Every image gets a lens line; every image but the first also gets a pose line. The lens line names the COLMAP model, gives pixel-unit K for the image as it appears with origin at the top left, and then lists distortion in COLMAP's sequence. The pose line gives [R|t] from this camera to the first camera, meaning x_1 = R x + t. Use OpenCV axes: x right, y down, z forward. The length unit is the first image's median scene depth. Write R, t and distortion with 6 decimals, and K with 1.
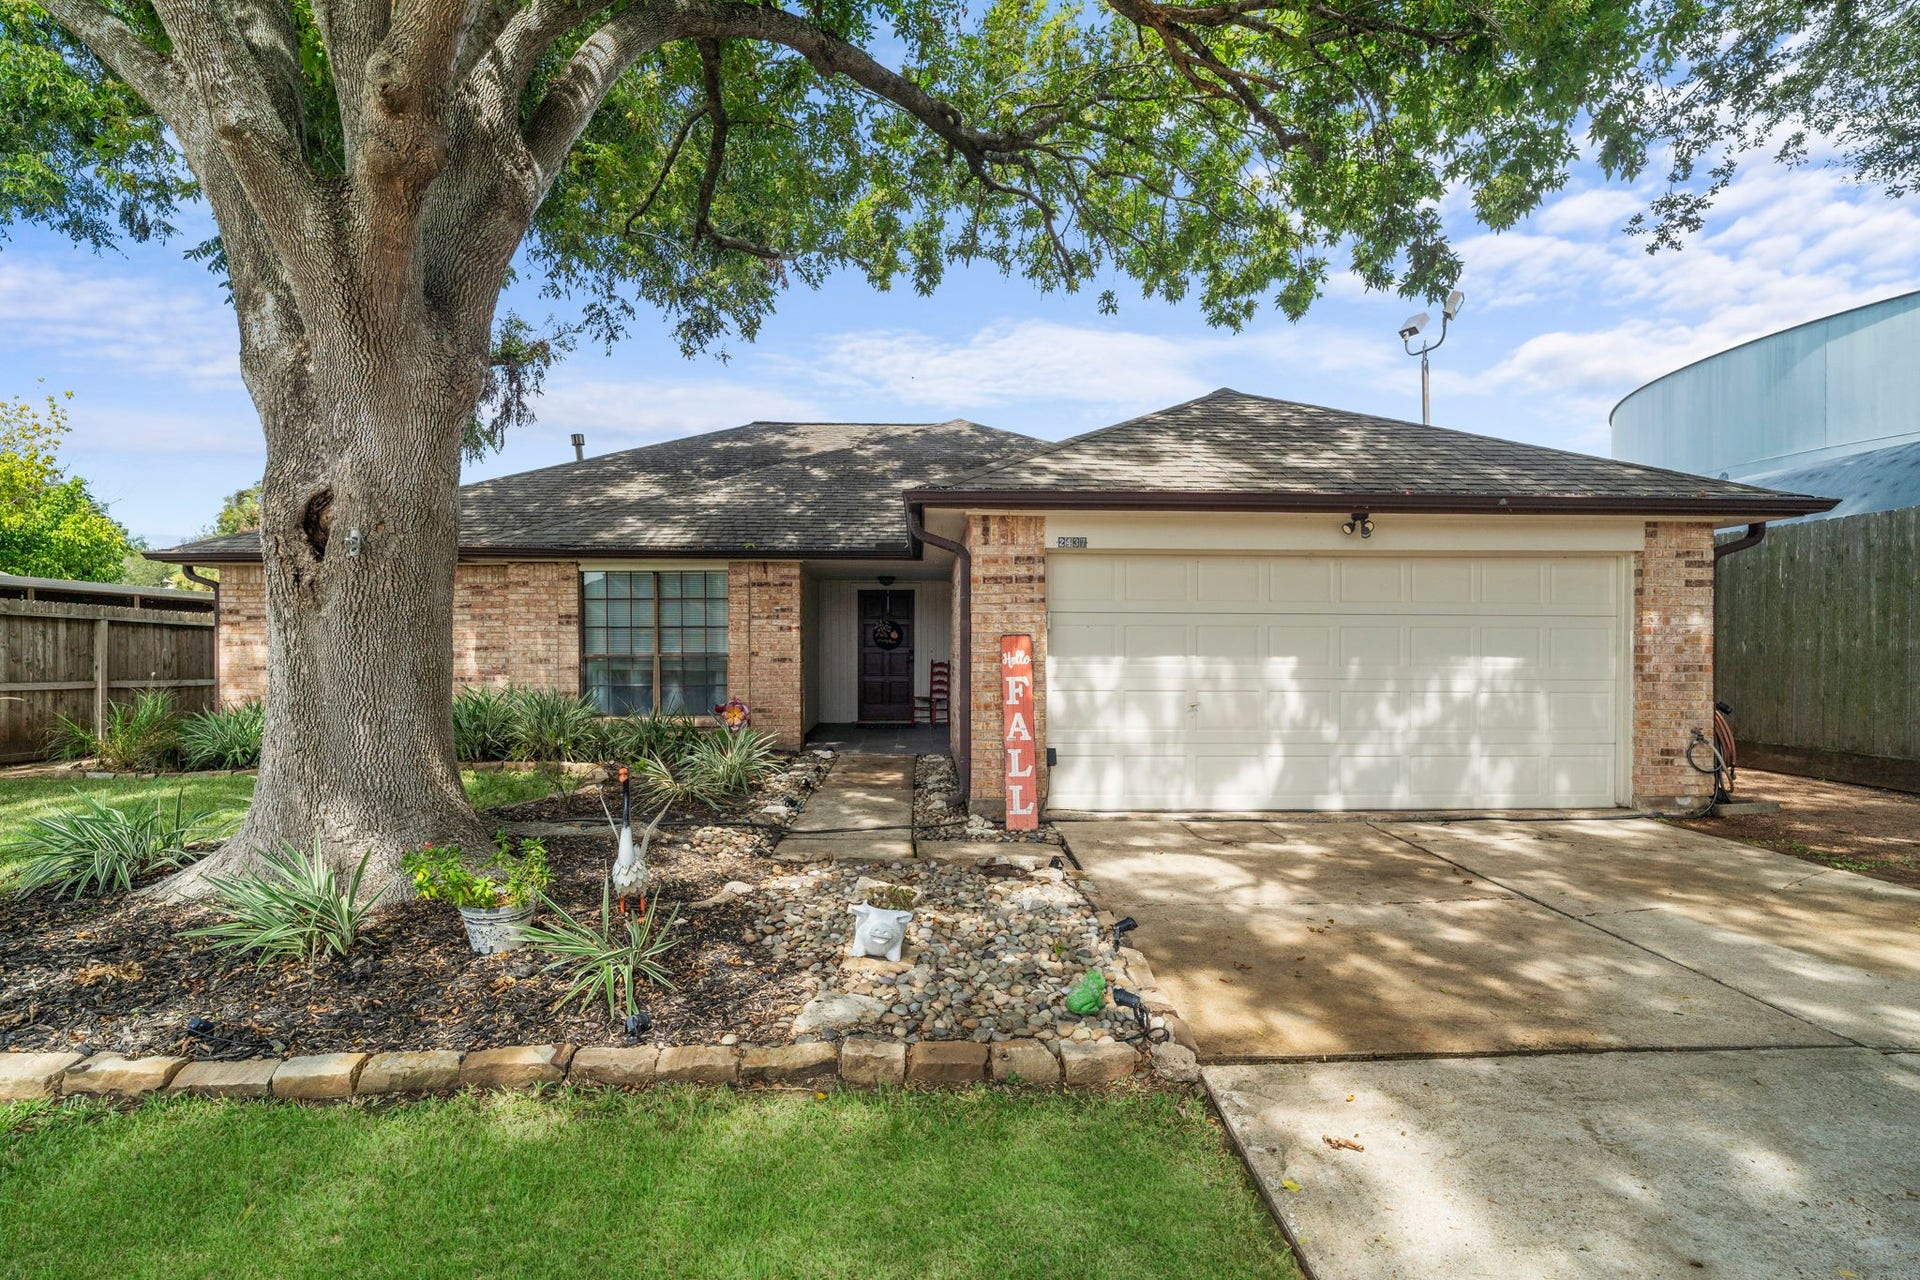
lens RADIAL K [[907.9, 0, 952.0], [0, 907.9, 643.3], [0, 0, 1]] dist [-0.005320, 0.000307]
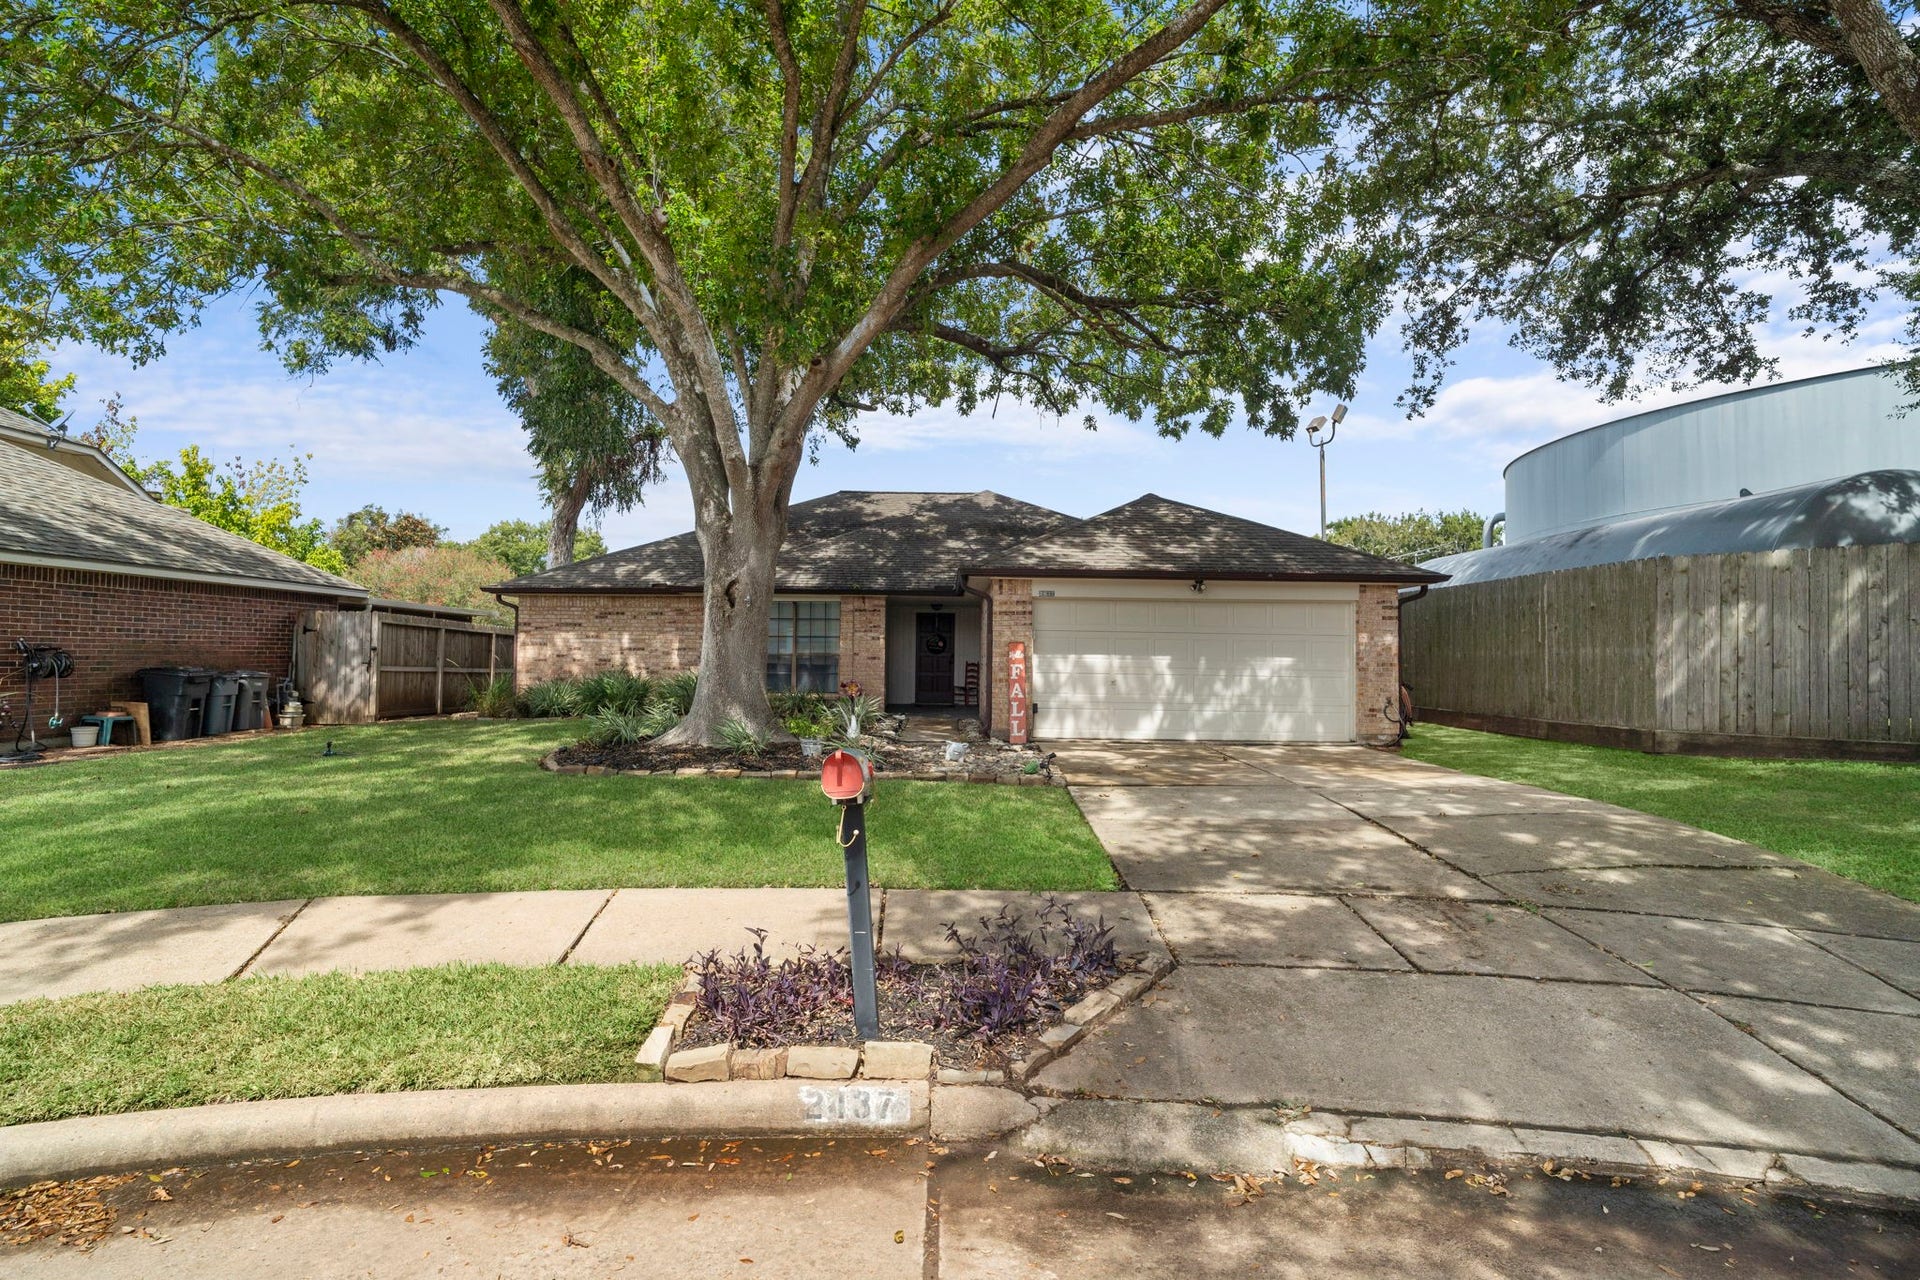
lens RADIAL K [[912.6, 0, 898.8], [0, 912.6, 643.6], [0, 0, 1]] dist [0.000106, 0.000185]
pose [[0.996217, 0.011495, -0.086139, -0.006275], [-0.012790, 0.999813, -0.014492, 0.016045], [0.085956, 0.015539, 0.996178, -0.604446]]
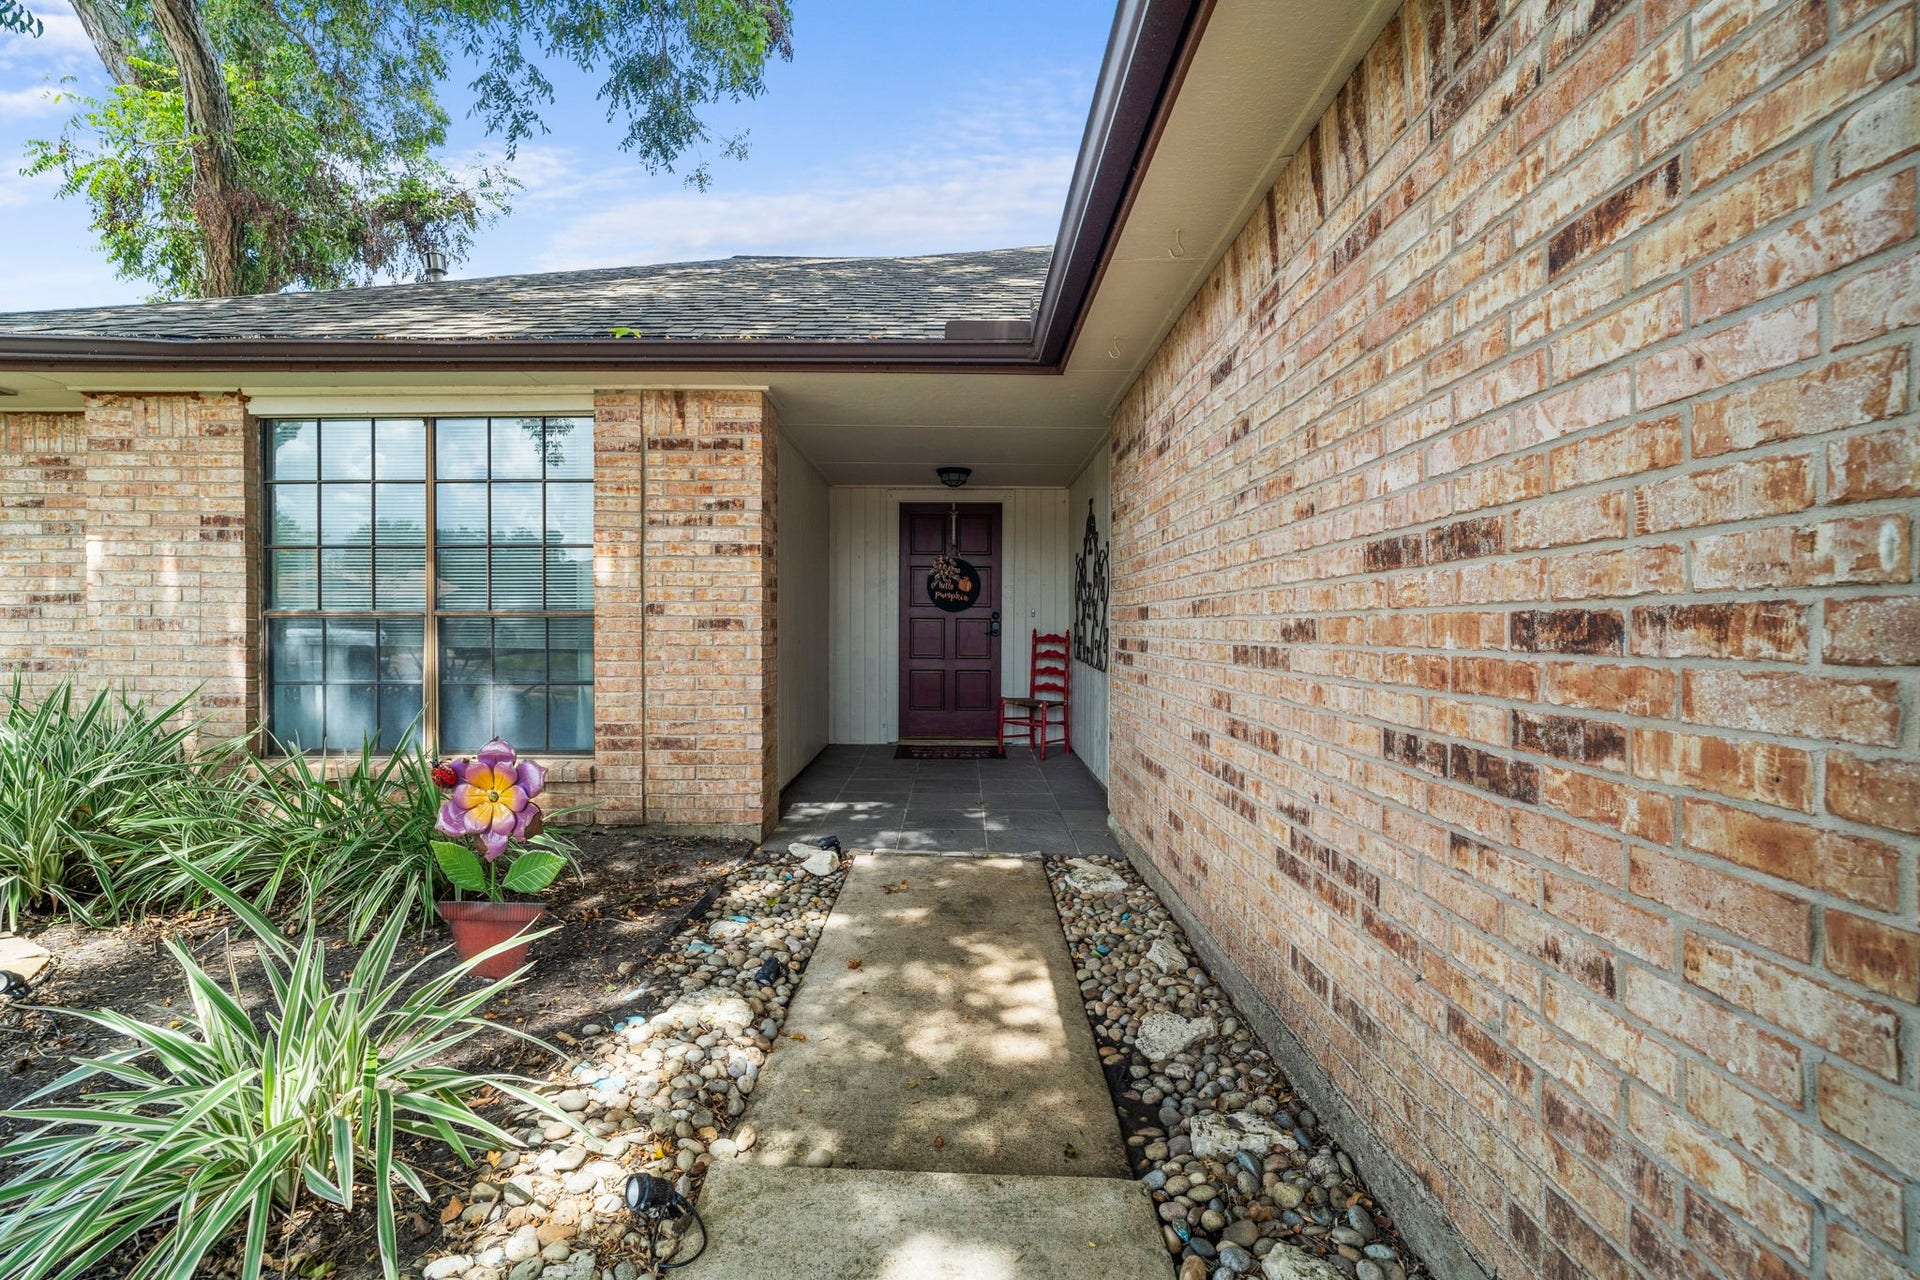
lens RADIAL K [[910.9, 0, 954.5], [0, 910.9, 619.8], [0, 0, 1]] dist [-0.005798, -0.000101]
pose [[0.999129, 0.001596, -0.041708, -0.060963], [-0.001697, 0.999996, -0.002383, 0.017226], [0.041704, 0.002452, 0.999127, 0.584495]]
